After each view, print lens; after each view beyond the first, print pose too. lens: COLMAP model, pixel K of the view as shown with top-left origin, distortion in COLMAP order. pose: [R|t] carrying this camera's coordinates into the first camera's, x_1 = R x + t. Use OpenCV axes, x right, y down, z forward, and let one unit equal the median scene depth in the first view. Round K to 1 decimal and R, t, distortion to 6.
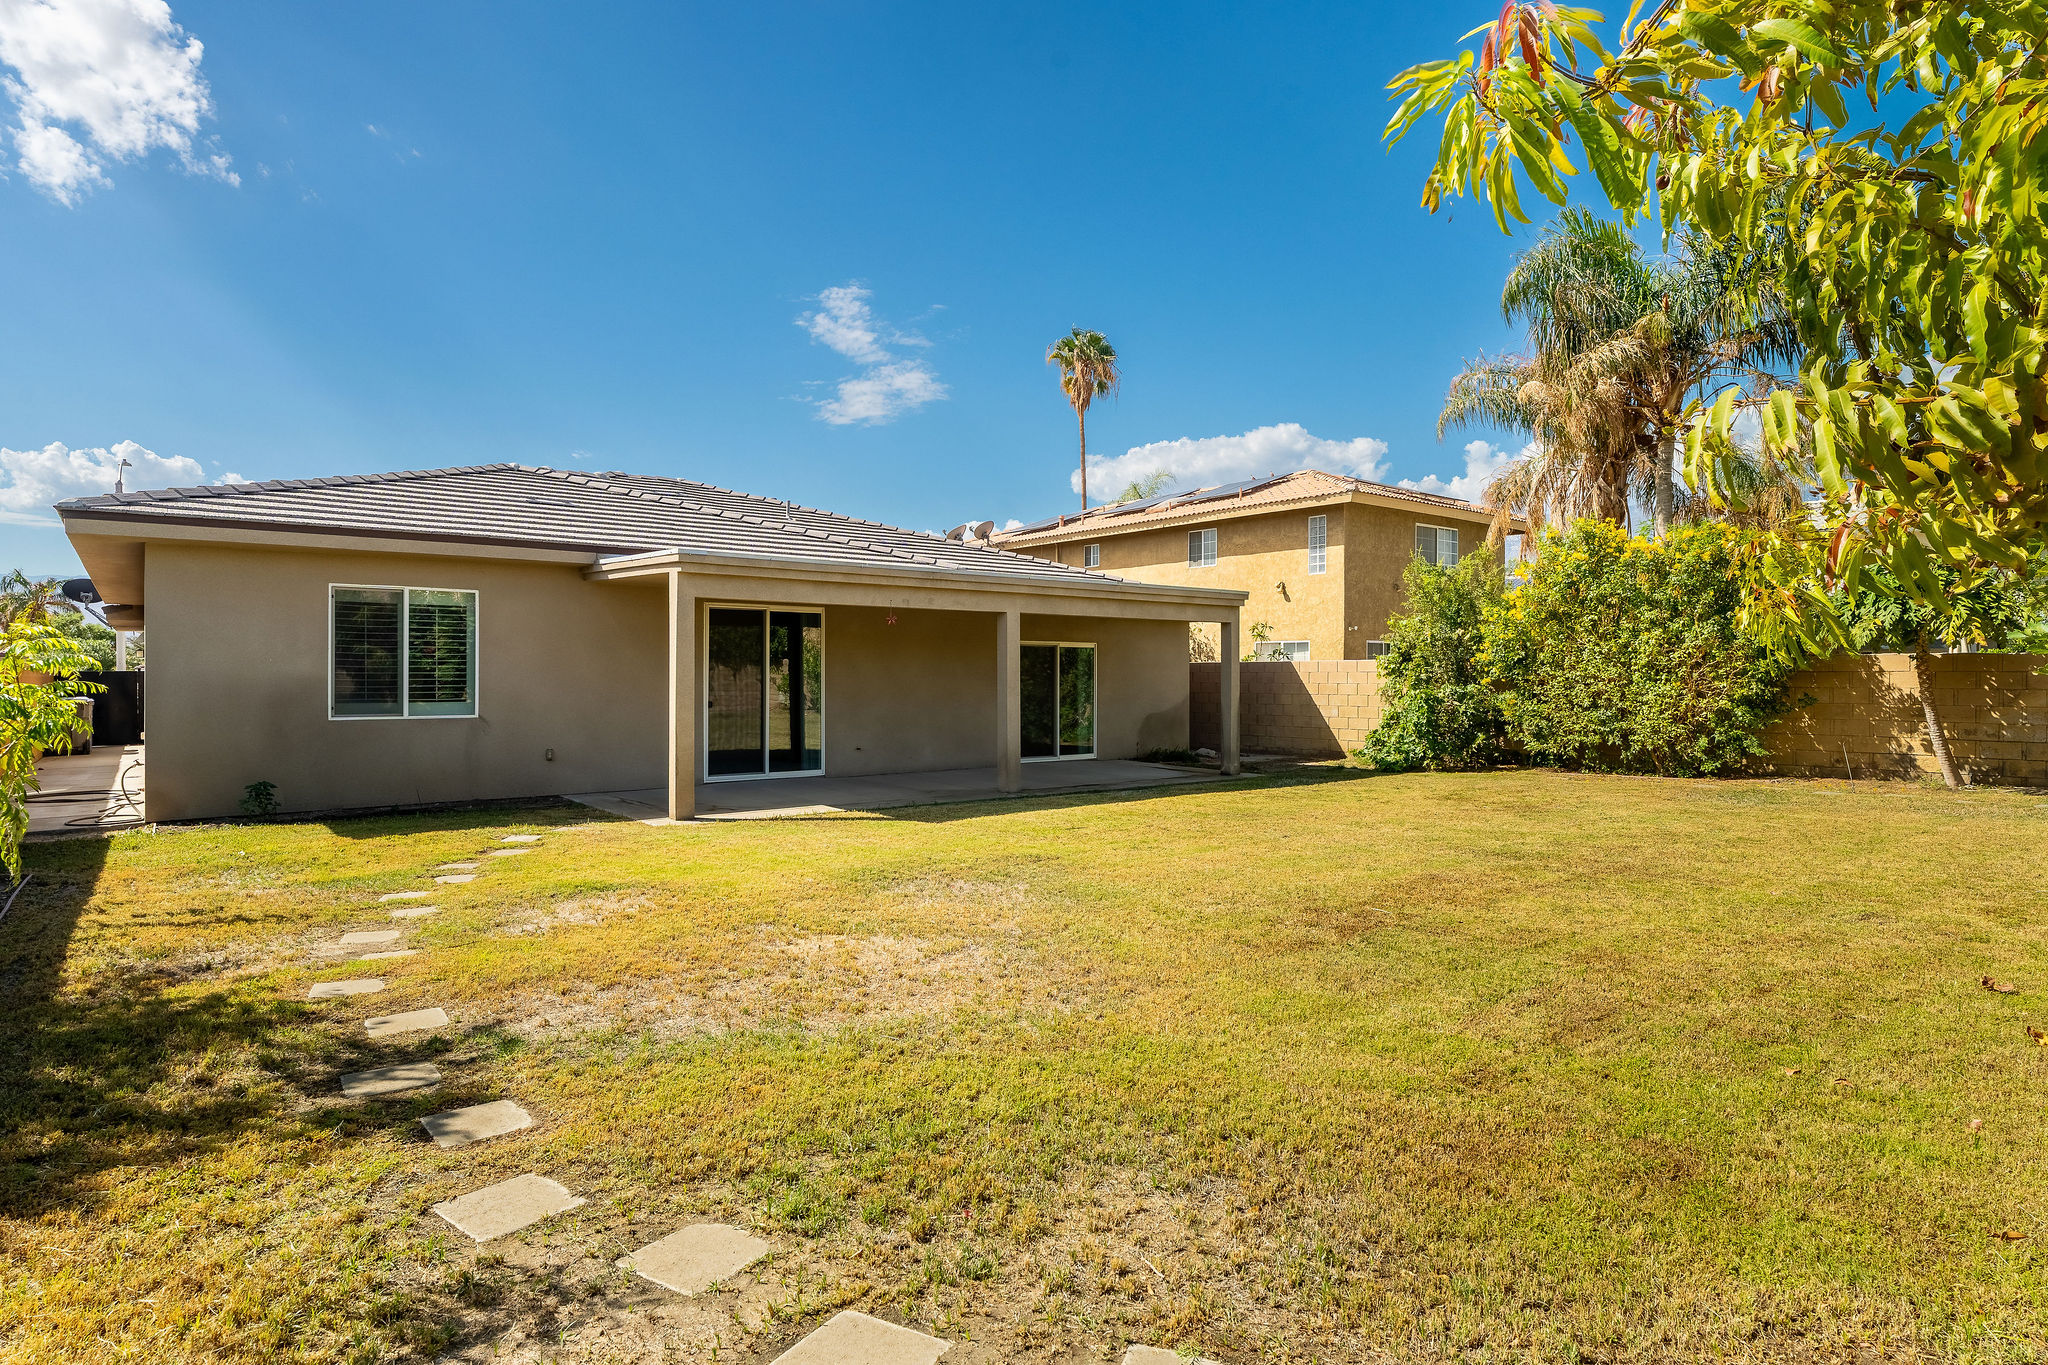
lens RADIAL K [[1090.6, 0, 1020.2], [0, 1090.6, 677.6], [0, 0, 1]] dist [-0.007004, 0.001303]
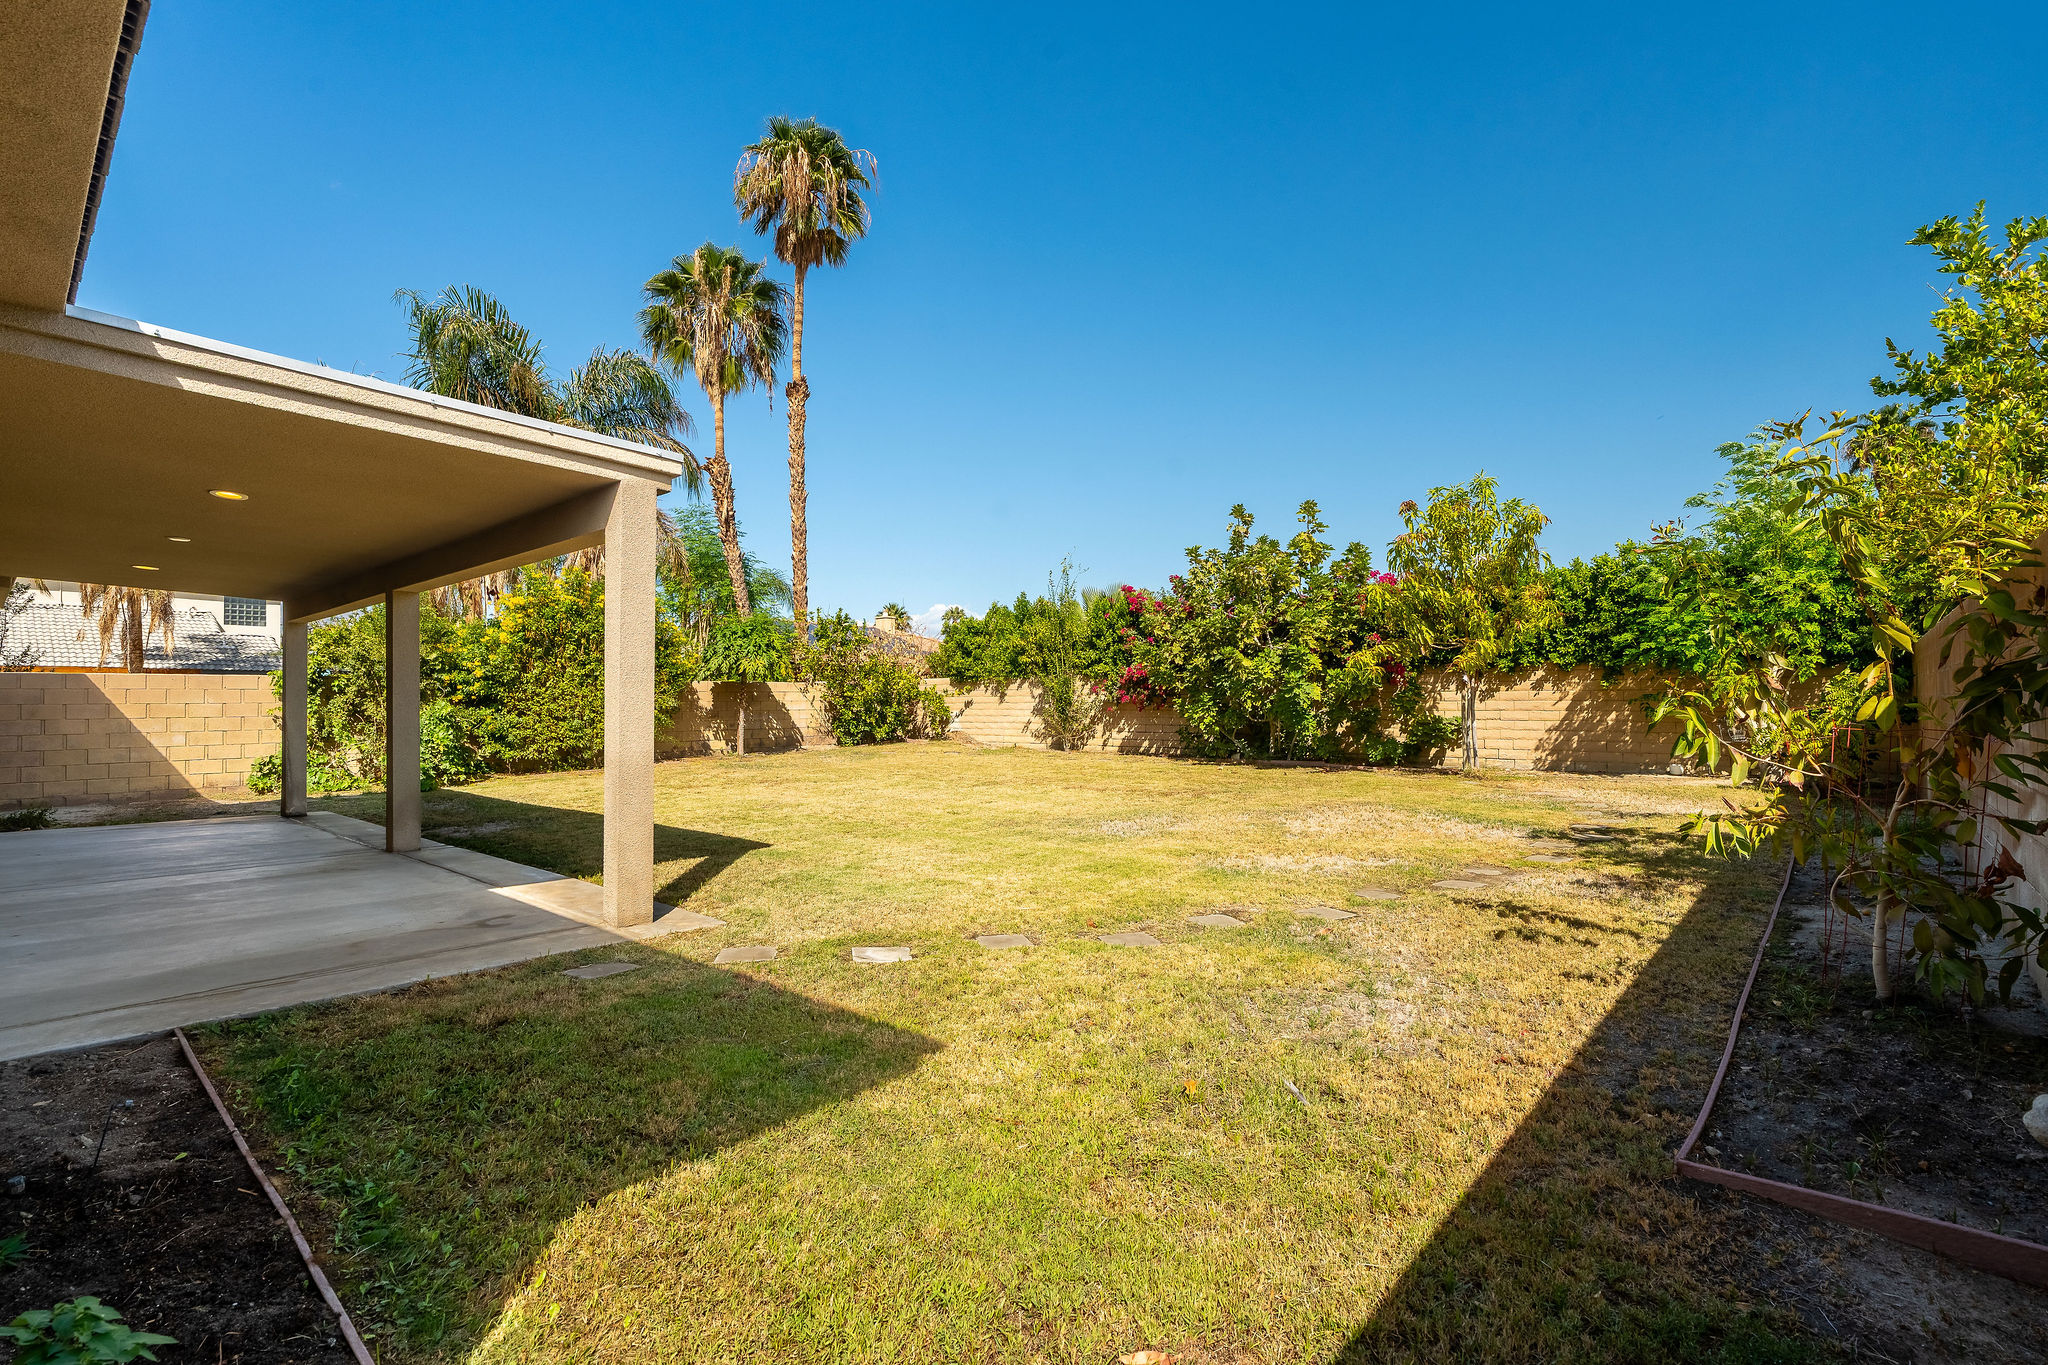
lens RADIAL K [[926.7, 0, 1014.5], [0, 926.7, 689.0], [0, 0, 1]] dist [-0.005108, 0.004983]
pose [[-0.158753, 0.016255, 0.987184, -0.633810], [0.011960, 0.999823, -0.014540, 0.015462], [-0.987246, 0.009498, -0.158919, 0.678980]]
